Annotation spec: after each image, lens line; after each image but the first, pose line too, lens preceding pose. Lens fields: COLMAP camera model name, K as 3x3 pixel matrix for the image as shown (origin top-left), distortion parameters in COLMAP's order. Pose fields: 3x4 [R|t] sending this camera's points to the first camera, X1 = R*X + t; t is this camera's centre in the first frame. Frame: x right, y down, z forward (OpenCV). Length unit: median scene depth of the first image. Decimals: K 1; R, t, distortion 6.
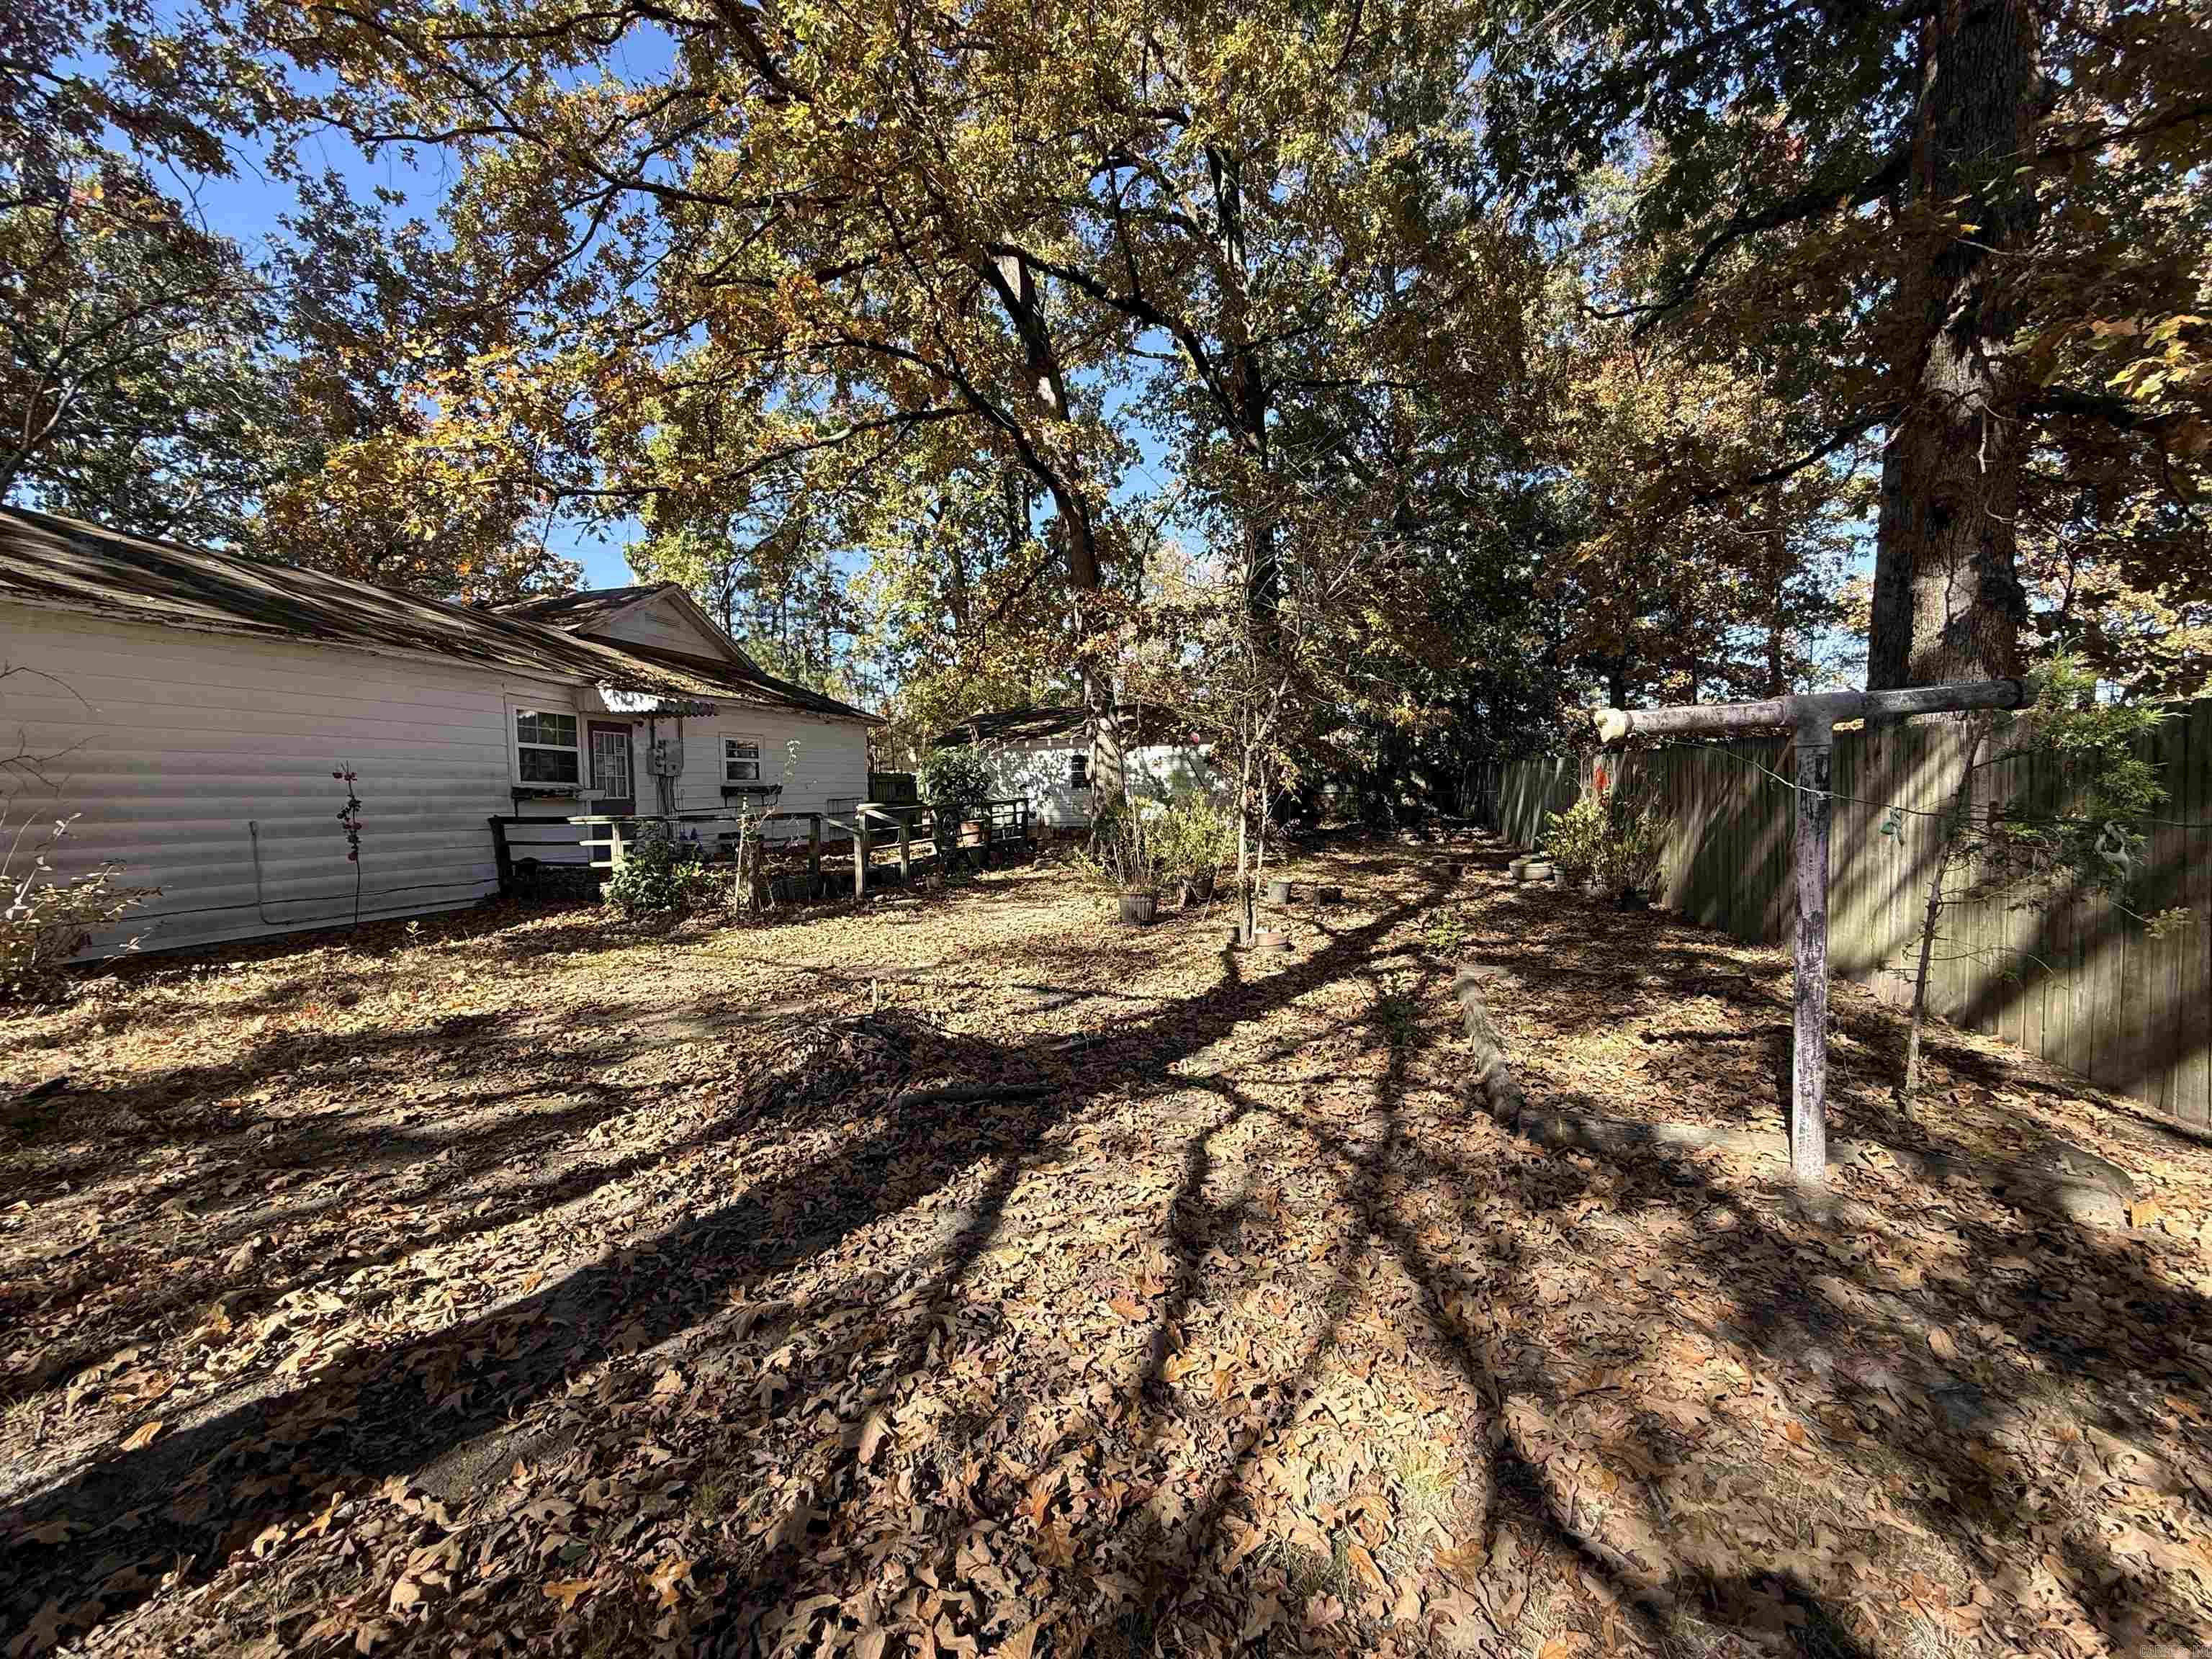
lens RADIAL K [[882.5, 0, 1108.6], [0, 882.5, 828.6], [0, 0, 1]] dist [-0.000998, -0.000034]
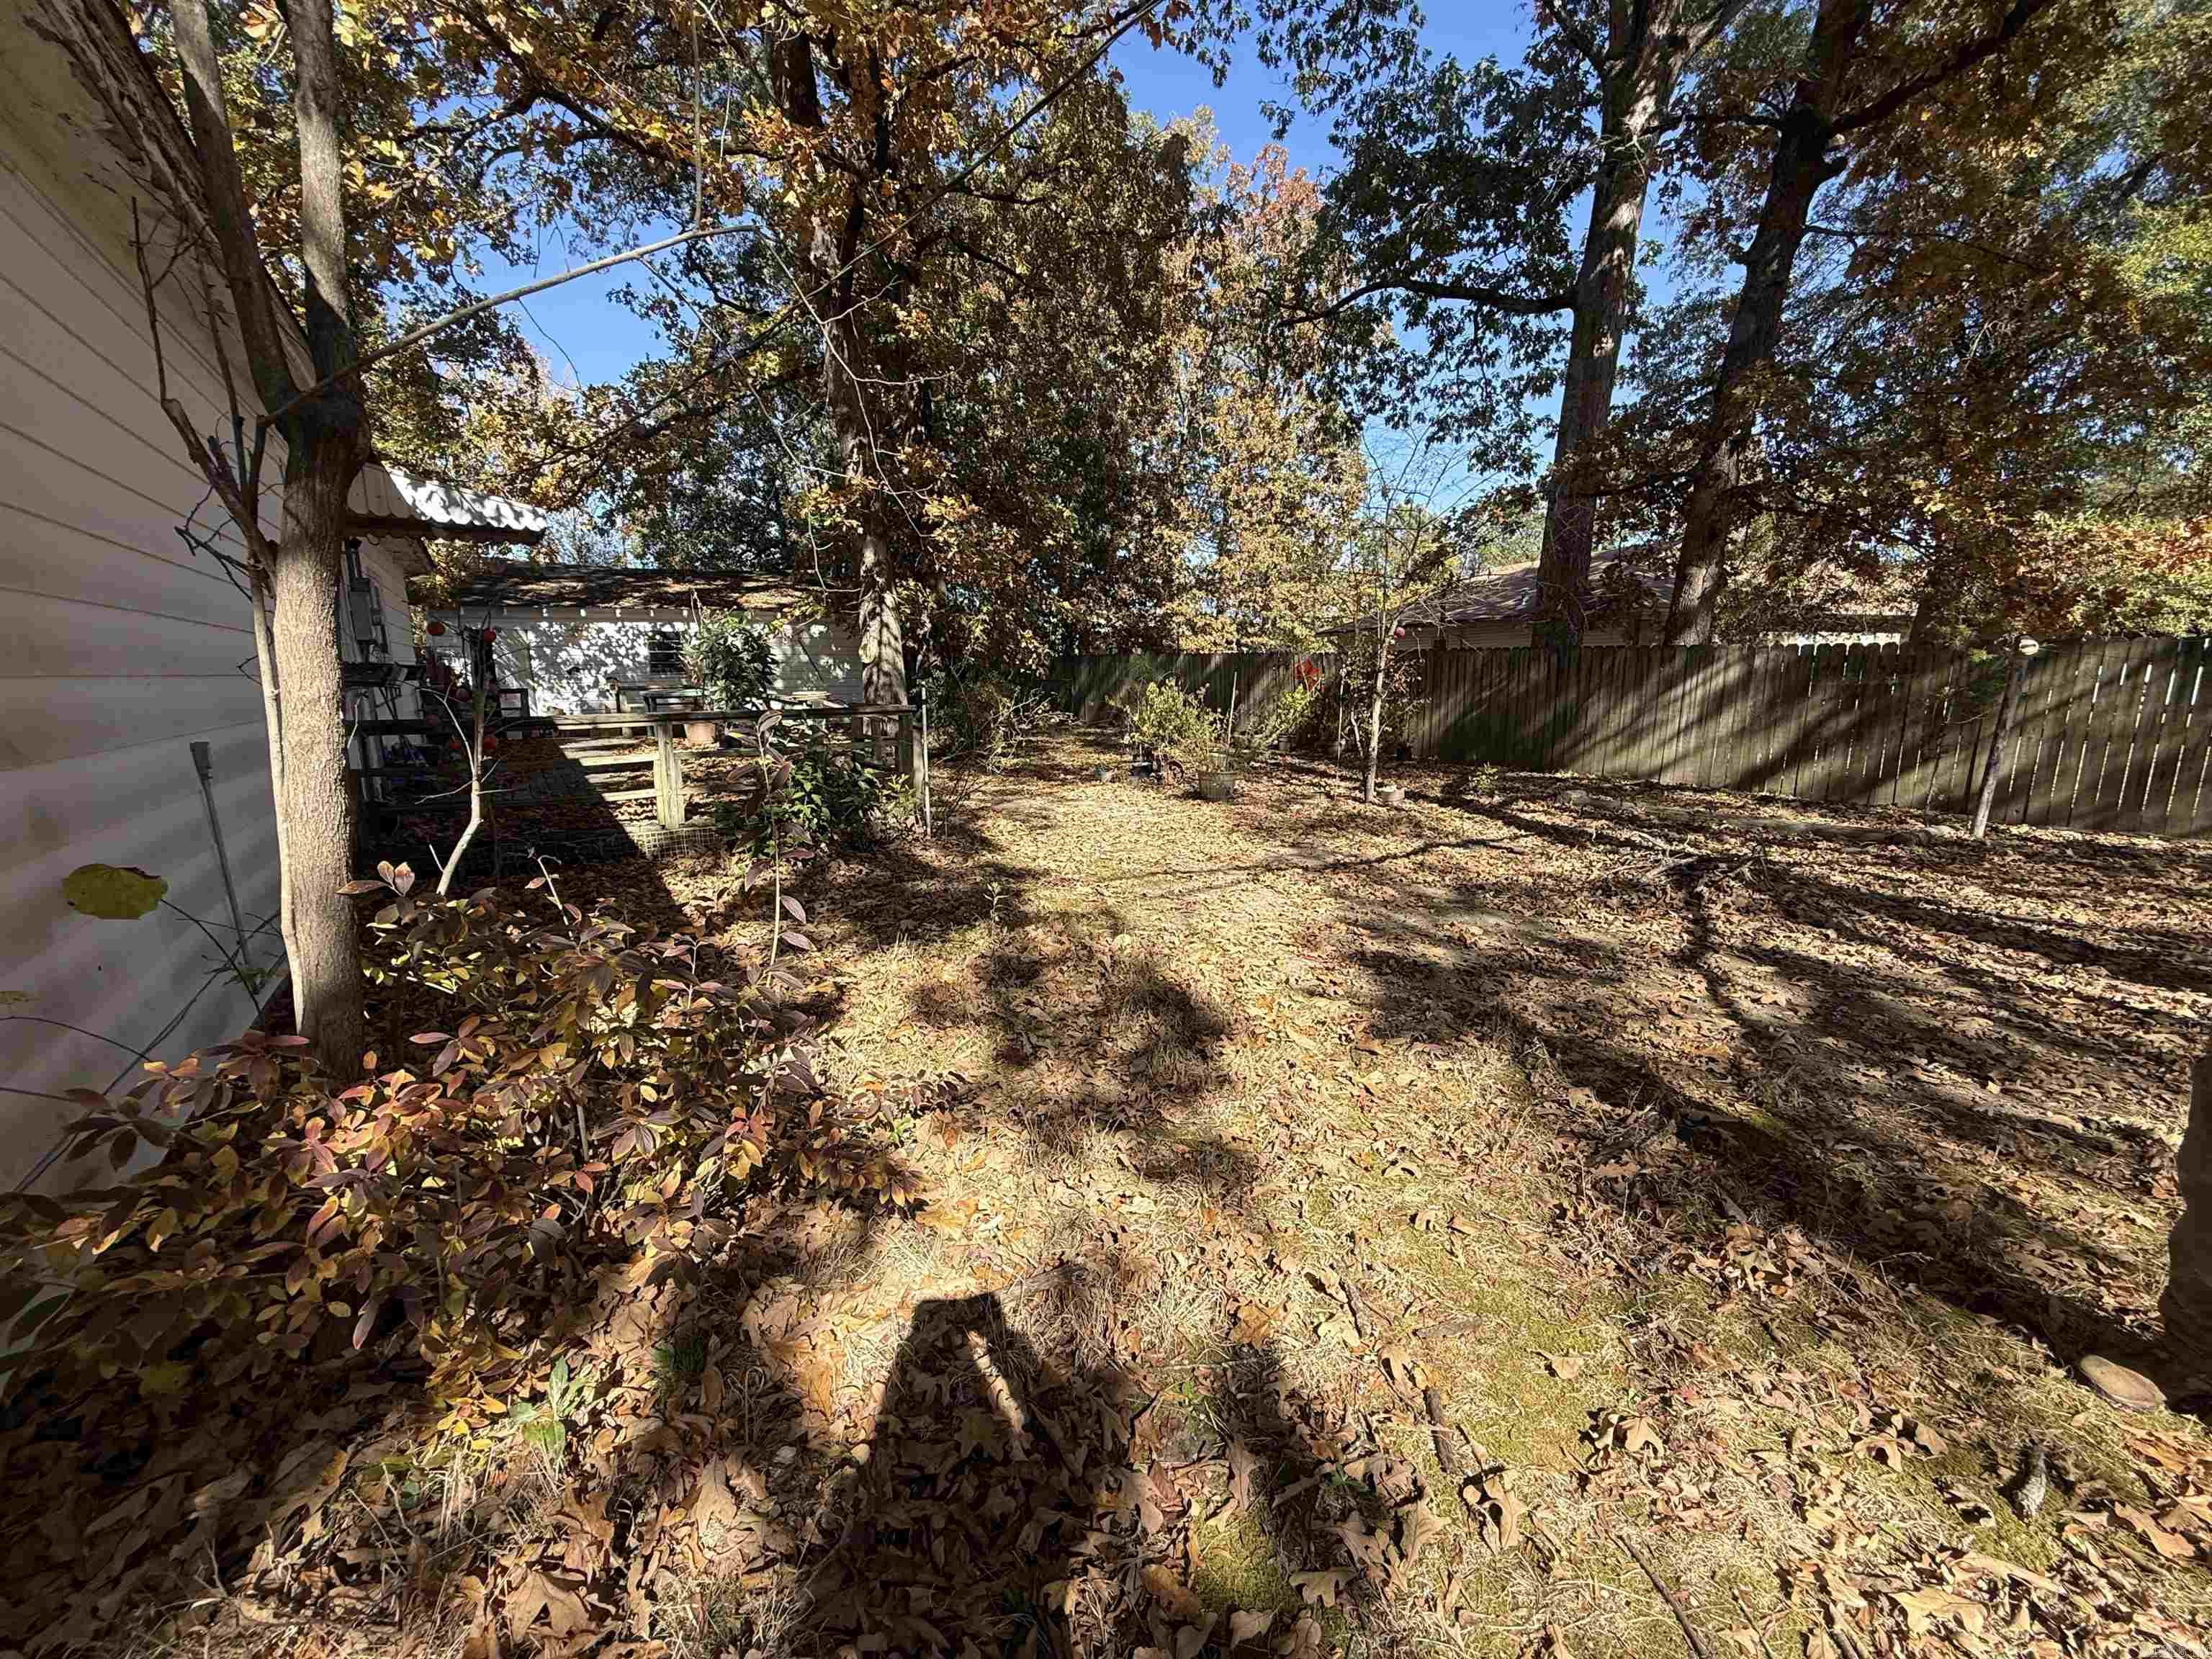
lens RADIAL K [[882.5, 0, 1110.0], [0, 882.5, 834.8], [0, 0, 1]] dist [-0.000998, -0.000034]
pose [[0.666610, -0.124217, 0.734984, -1.439119], [0.027250, 0.989419, 0.142504, -0.016159], [-0.744909, -0.074966, 0.662941, 0.644138]]
